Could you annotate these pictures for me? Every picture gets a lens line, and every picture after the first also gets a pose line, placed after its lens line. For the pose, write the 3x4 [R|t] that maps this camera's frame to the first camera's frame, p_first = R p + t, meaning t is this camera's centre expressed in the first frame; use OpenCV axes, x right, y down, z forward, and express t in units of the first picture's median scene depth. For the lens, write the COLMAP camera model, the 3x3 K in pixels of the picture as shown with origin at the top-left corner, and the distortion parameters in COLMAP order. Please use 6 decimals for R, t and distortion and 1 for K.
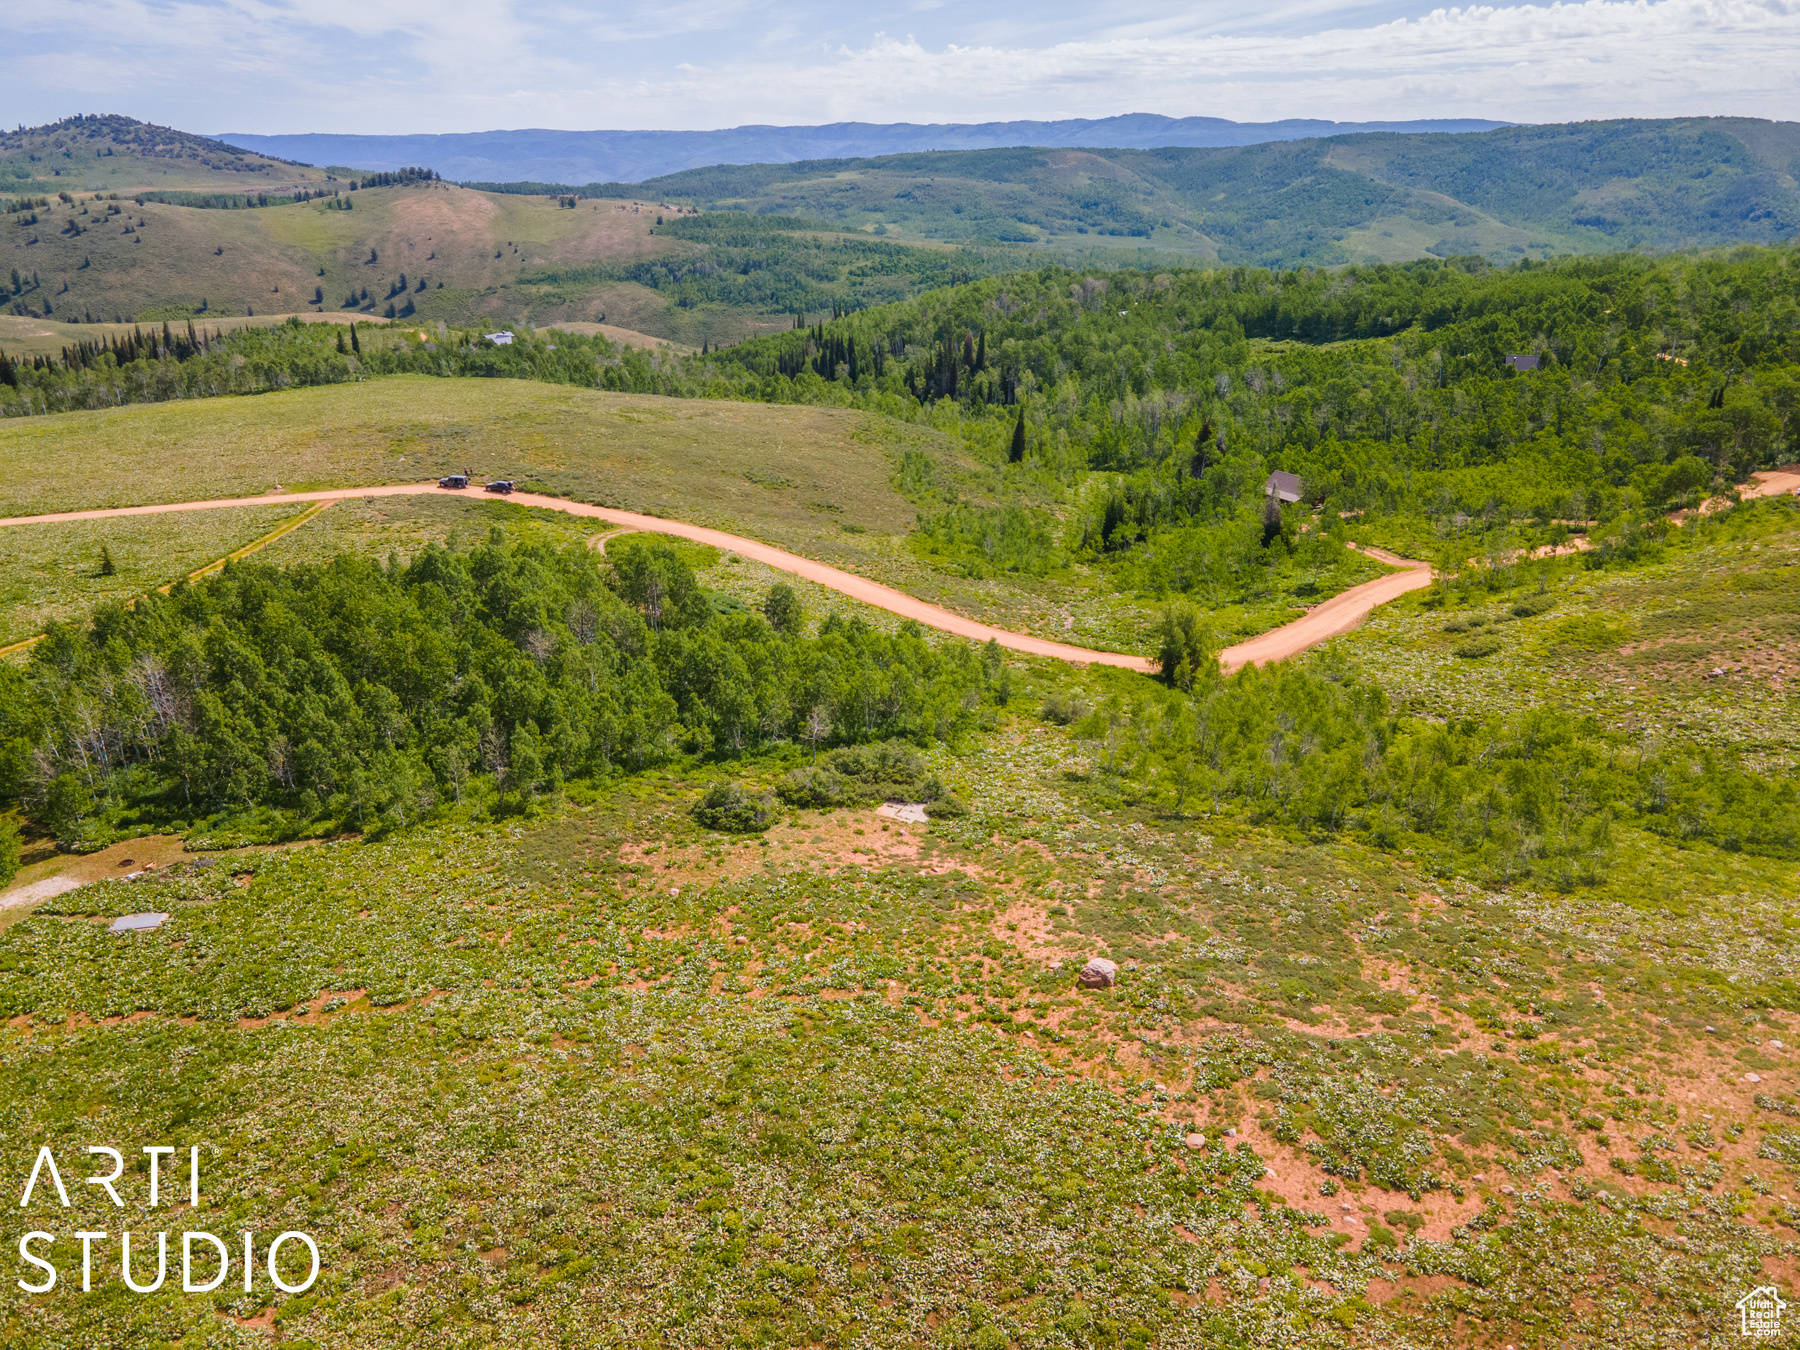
lens RADIAL K [[1314.4, 0, 886.7], [0, 1314.4, 670.5], [0, 0, 1]] dist [0.009895, 0.077140]
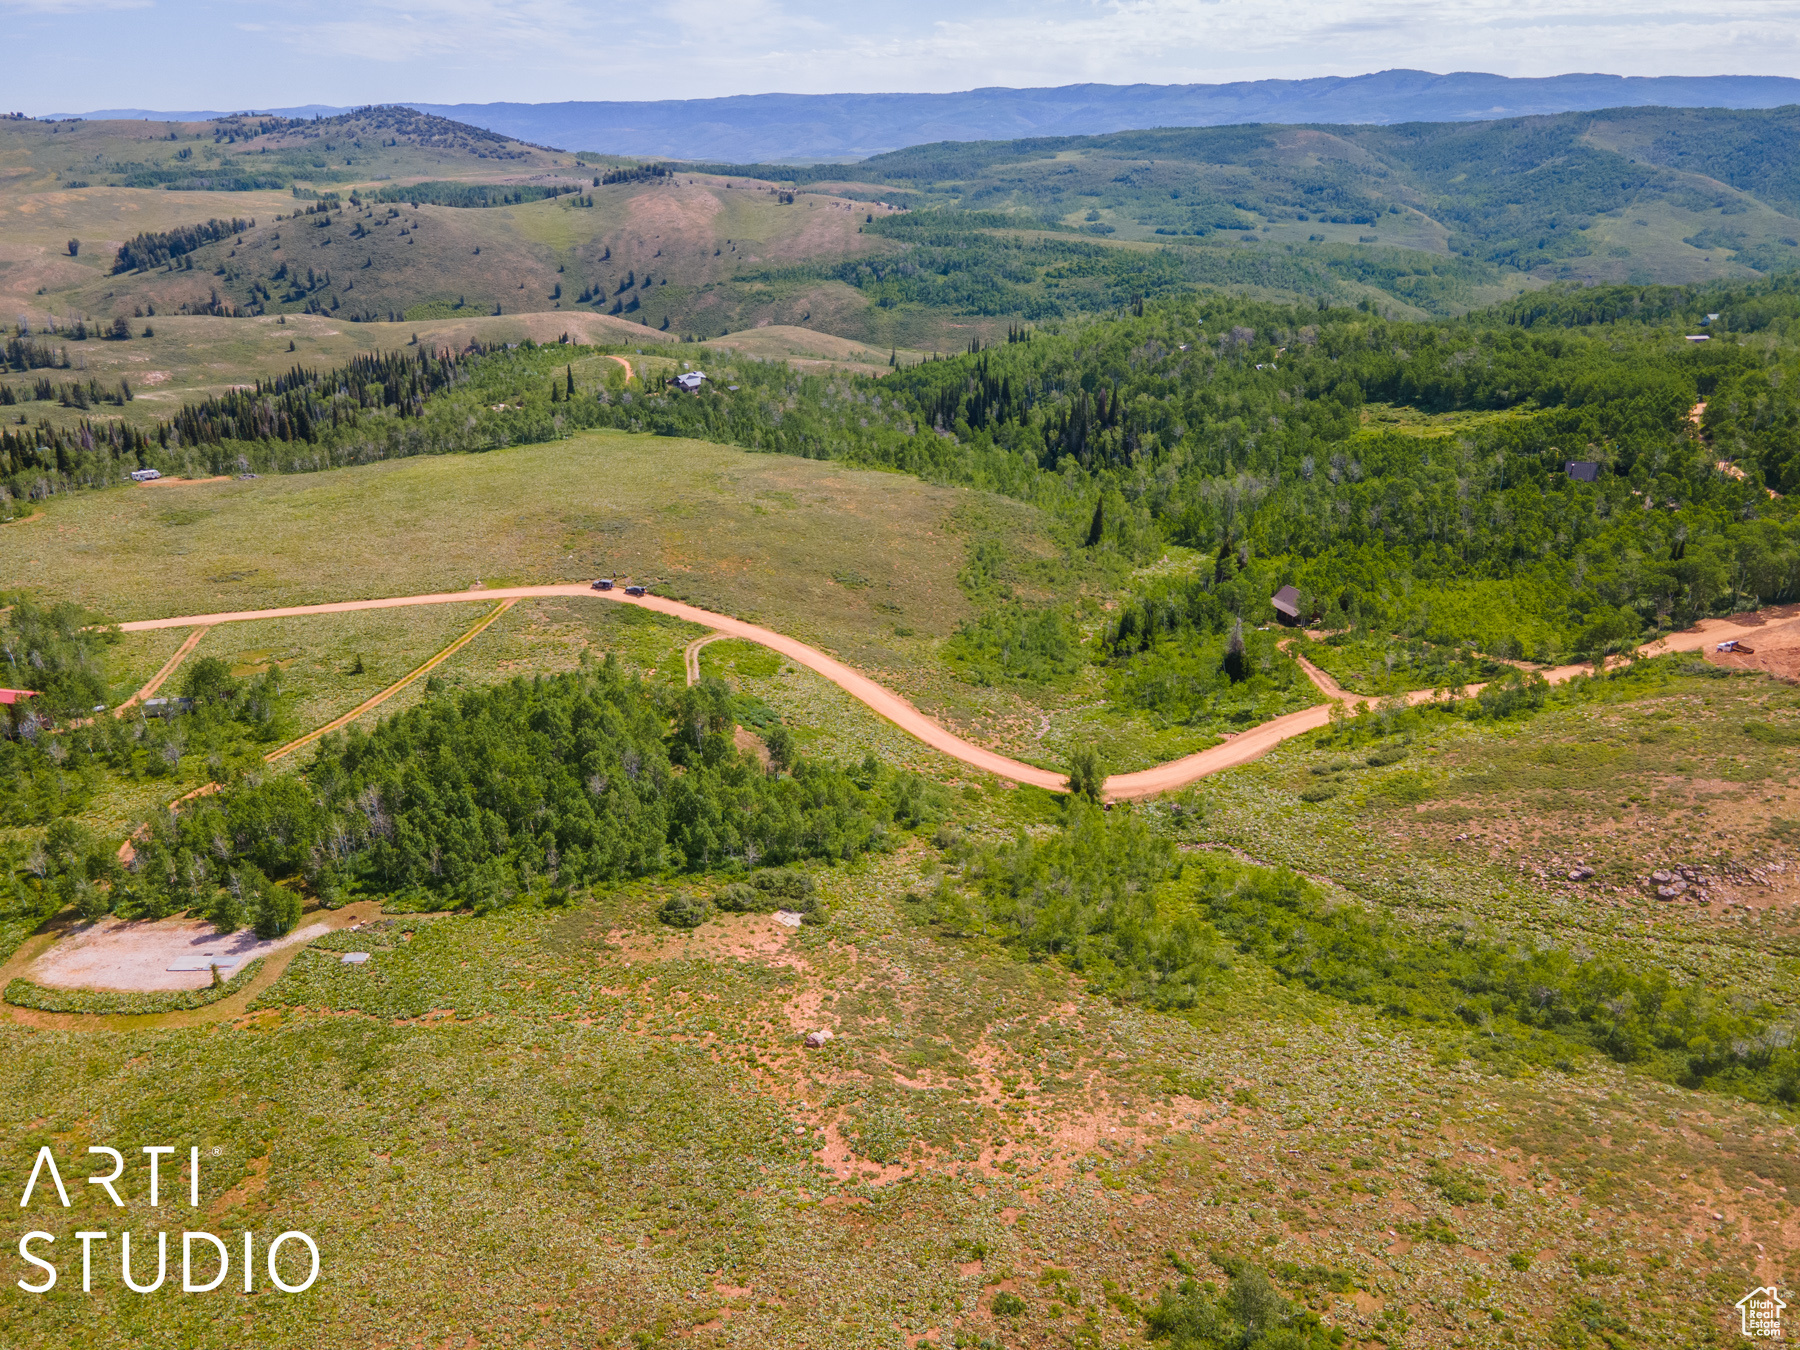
lens RADIAL K [[1304.9, 0, 889.1], [0, 1304.9, 684.5], [0, 0, 1]] dist [0.010034, 0.080272]
pose [[0.986631, 0.066590, -0.148747, 0.165138], [-0.061017, 0.997264, 0.041719, -0.118991], [0.151118, -0.032086, 0.987995, -0.270596]]
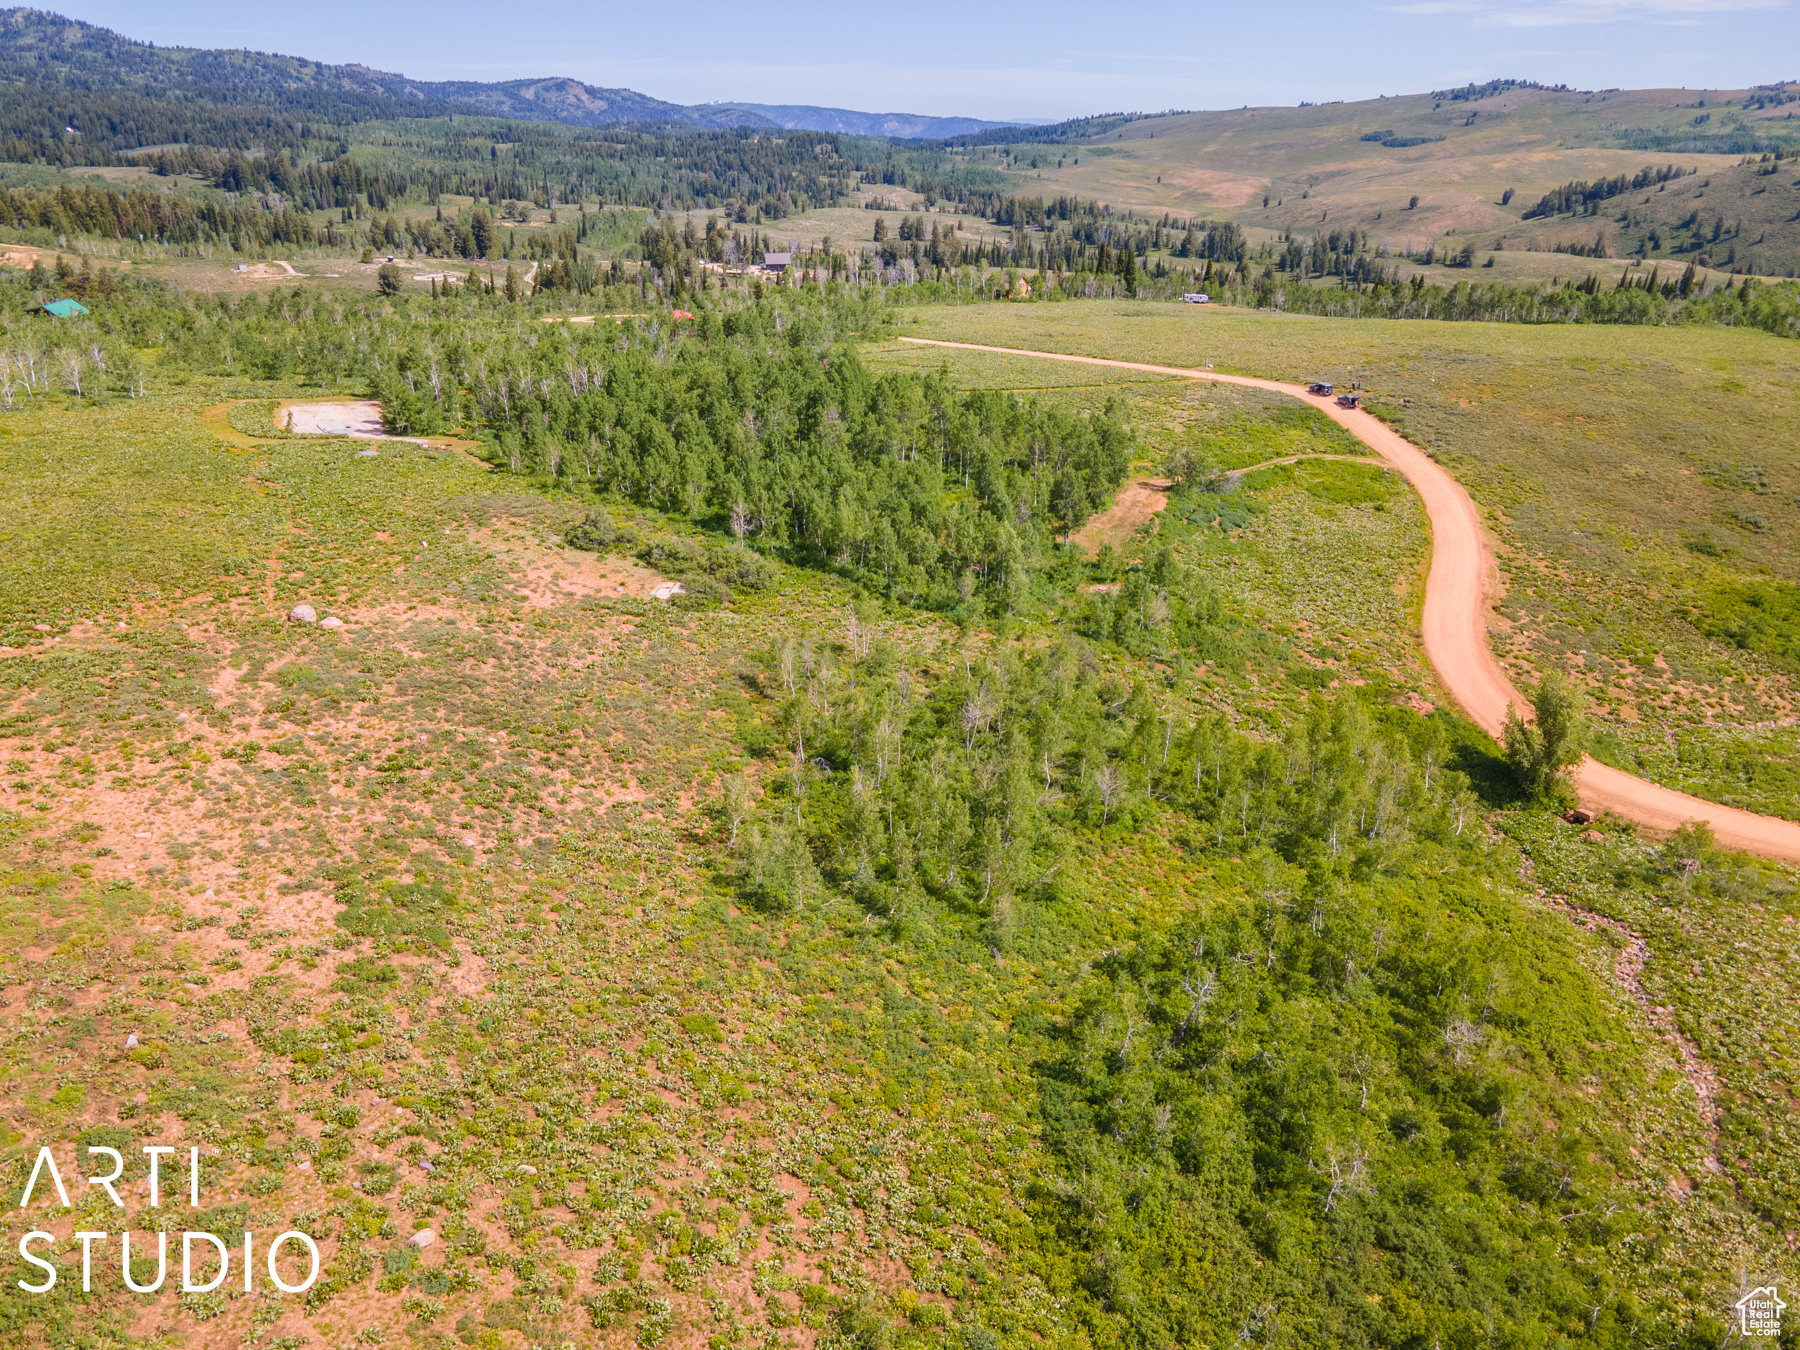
lens RADIAL K [[1298.6, 0, 893.3], [0, 1298.6, 694.0], [0, 0, 1]] dist [0.025462, 0.032779]
pose [[0.386164, 0.370436, -0.844781, 0.497766], [-0.330008, 0.910687, 0.248484, -0.072316], [0.861378, 0.182829, 0.473921, 0.291243]]
